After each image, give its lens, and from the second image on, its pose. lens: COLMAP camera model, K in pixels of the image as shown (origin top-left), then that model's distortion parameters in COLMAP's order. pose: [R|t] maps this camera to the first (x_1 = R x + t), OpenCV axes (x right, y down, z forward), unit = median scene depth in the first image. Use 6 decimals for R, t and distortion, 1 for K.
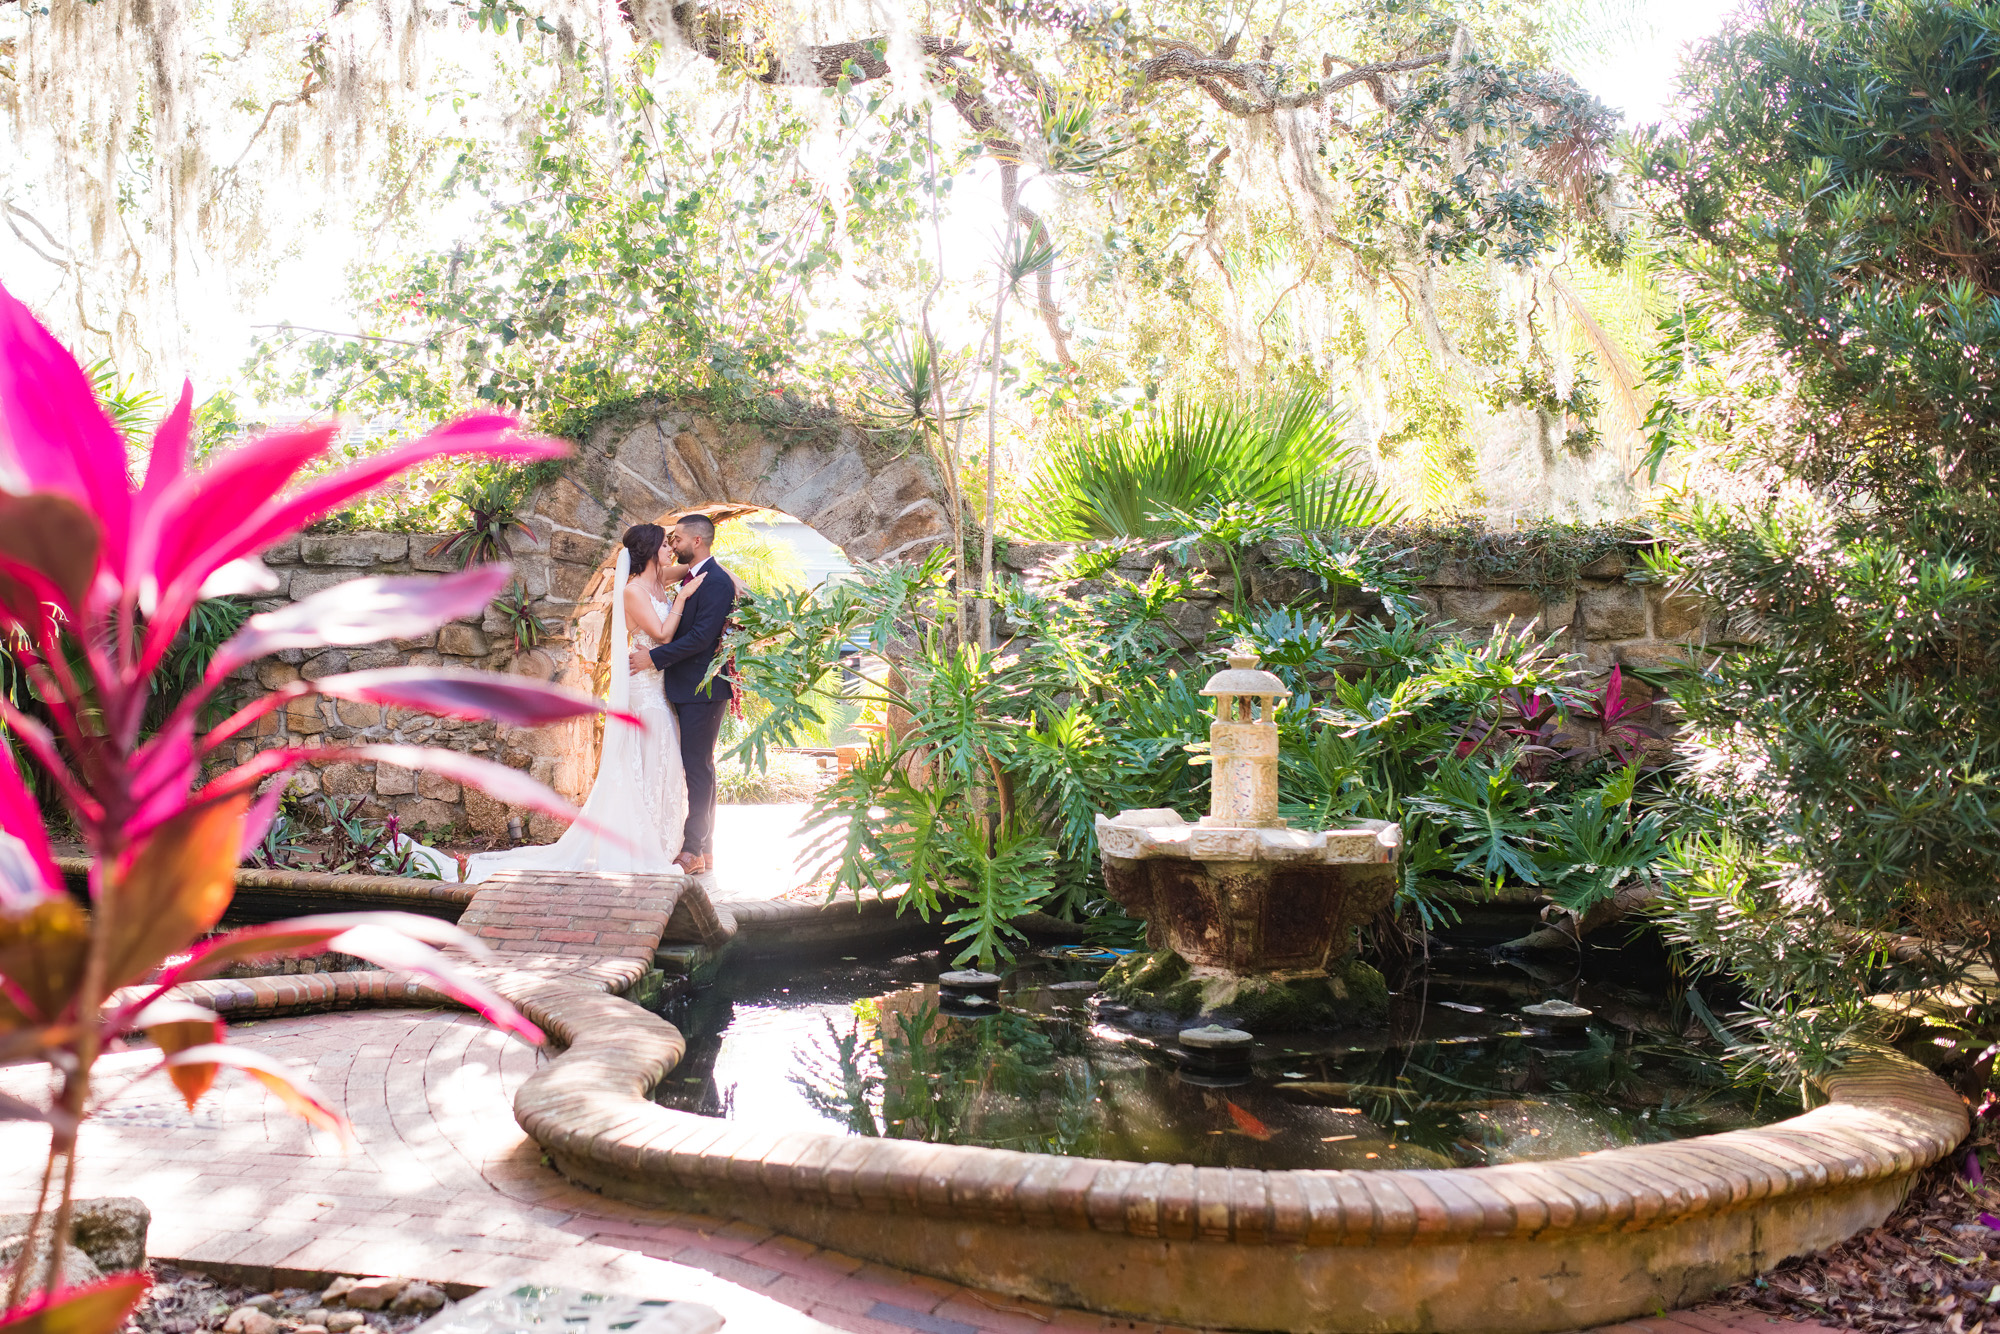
lens RADIAL K [[1982.2, 0, 1000.0], [0, 1982.2, 667.0], [0, 0, 1]] dist [-0.247679, -0.005105]
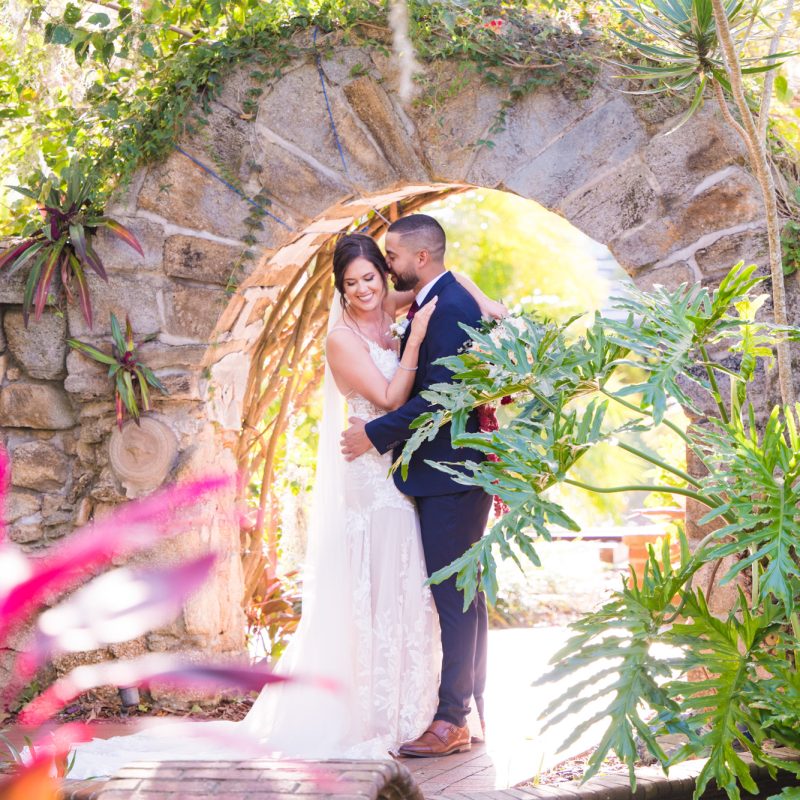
lens RADIAL K [[1975.9, 0, 400.0], [0, 1975.9, 400.0], [0, 0, 1]] dist [0.398526, -1.066824]
pose [[0.985656, -0.039673, -0.164037, -0.041861], [0.031309, 0.998090, -0.053264, 0.023726], [0.165837, 0.047364, 0.985015, 0.345052]]
